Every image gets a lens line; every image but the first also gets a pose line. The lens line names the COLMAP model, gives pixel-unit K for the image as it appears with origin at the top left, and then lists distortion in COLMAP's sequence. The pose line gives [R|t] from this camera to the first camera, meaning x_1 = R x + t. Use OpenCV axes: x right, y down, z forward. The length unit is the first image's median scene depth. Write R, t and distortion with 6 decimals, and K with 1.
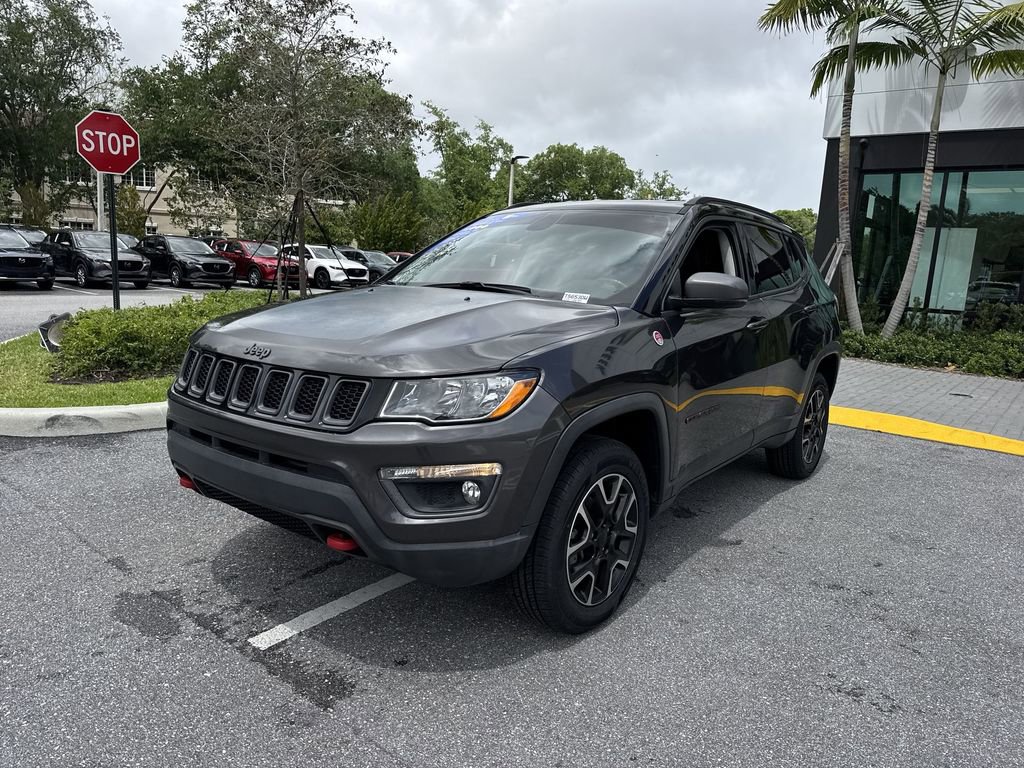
lens RADIAL K [[711.7, 0, 509.5], [0, 711.7, 383.0], [0, 0, 1]] dist [0.050551, -0.069315]
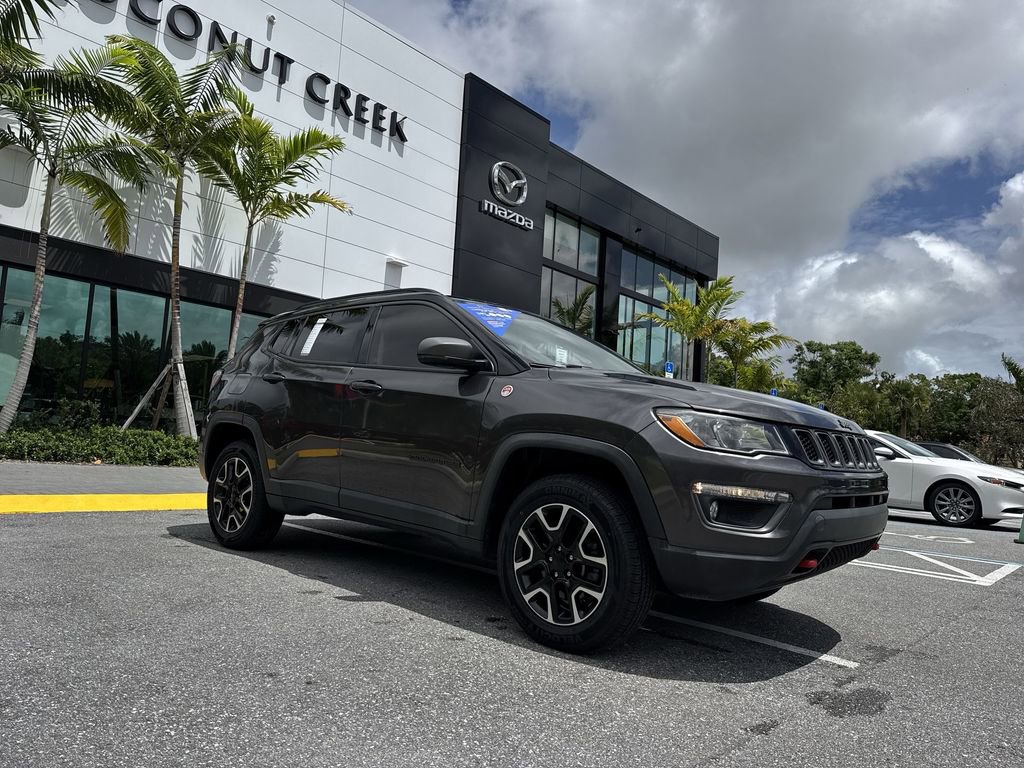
lens RADIAL K [[705.0, 0, 509.3], [0, 705.0, 379.9], [0, 0, 1]] dist [0.090444, -0.137881]
pose [[0.064208, 0.047053, 0.996827, -0.883808], [0.099382, 0.993621, -0.053303, -0.061511], [-0.992976, 0.102490, 0.059122, 0.794547]]
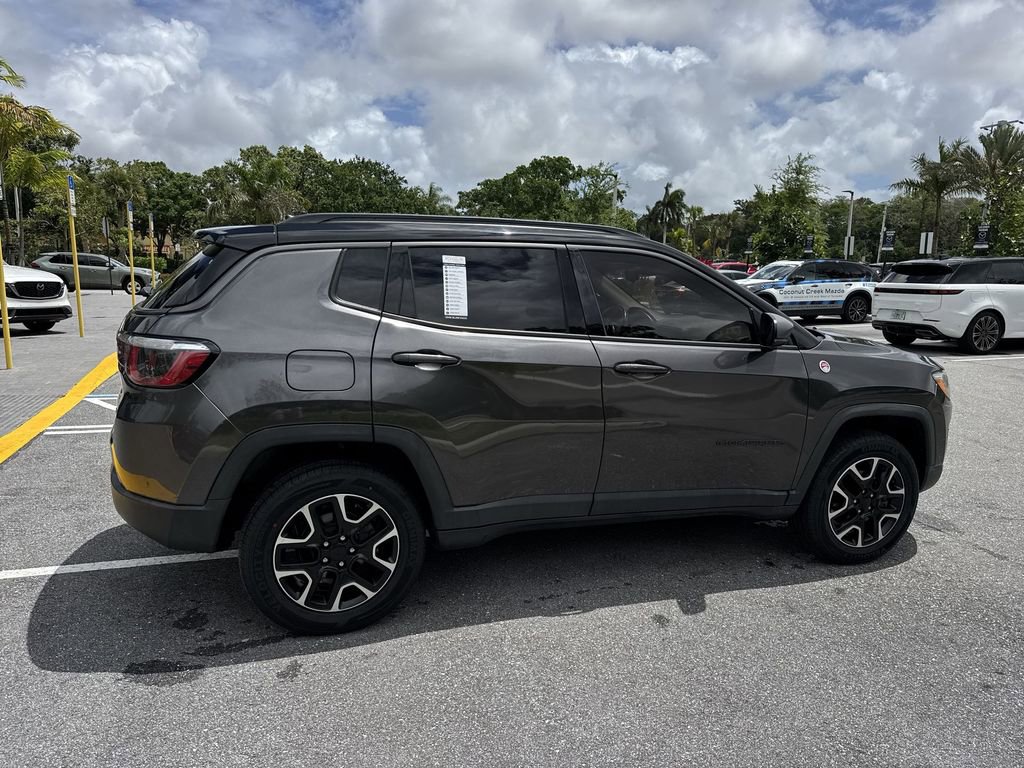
lens RADIAL K [[703.0, 0, 496.6], [0, 703.0, 381.6], [0, 0, 1]] dist [0.078623, -0.095890]
pose [[-0.829645, -0.155559, 0.536181, -0.295474], [0.028576, 0.947307, 0.319051, -0.328263], [-0.557559, 0.280021, -0.781483, 1.638075]]
